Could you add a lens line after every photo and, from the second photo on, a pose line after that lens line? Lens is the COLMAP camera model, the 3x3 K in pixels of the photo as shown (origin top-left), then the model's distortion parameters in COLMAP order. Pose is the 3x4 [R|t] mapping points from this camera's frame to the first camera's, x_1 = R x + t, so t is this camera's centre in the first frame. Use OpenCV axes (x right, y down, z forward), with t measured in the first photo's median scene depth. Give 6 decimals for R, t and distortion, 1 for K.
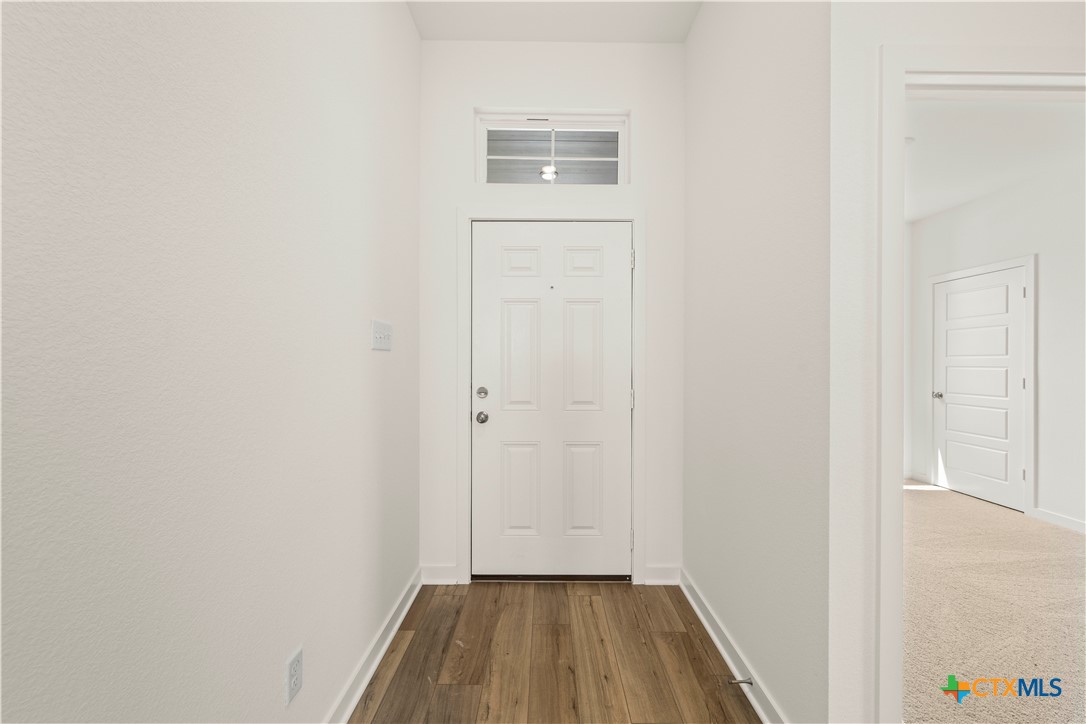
lens RADIAL K [[430.5, 0, 544.4], [0, 430.5, 361.1], [0, 0, 1]] dist [0.003646, -0.000999]
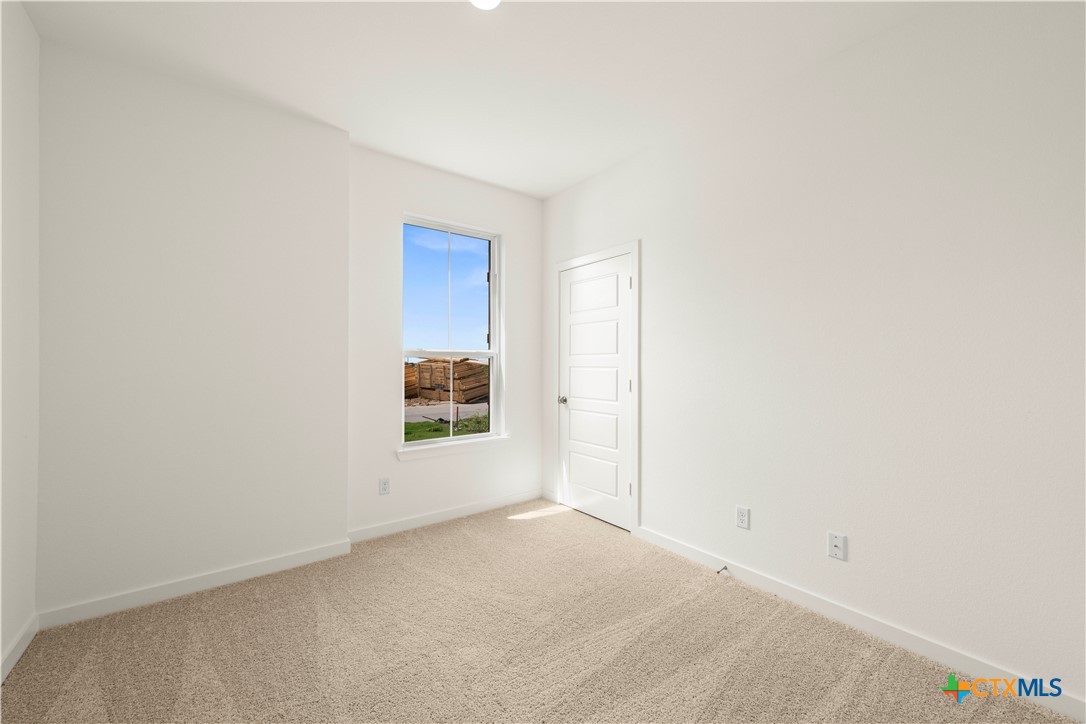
lens RADIAL K [[430.5, 0, 542.2], [0, 430.5, 356.8], [0, 0, 1]] dist [0.003646, -0.000999]
pose [[0.806065, 0.009262, 0.591754, 0.431777], [-0.002580, 0.999923, -0.012136, 0.003466], [-0.591821, 0.008256, 0.806027, 0.385743]]
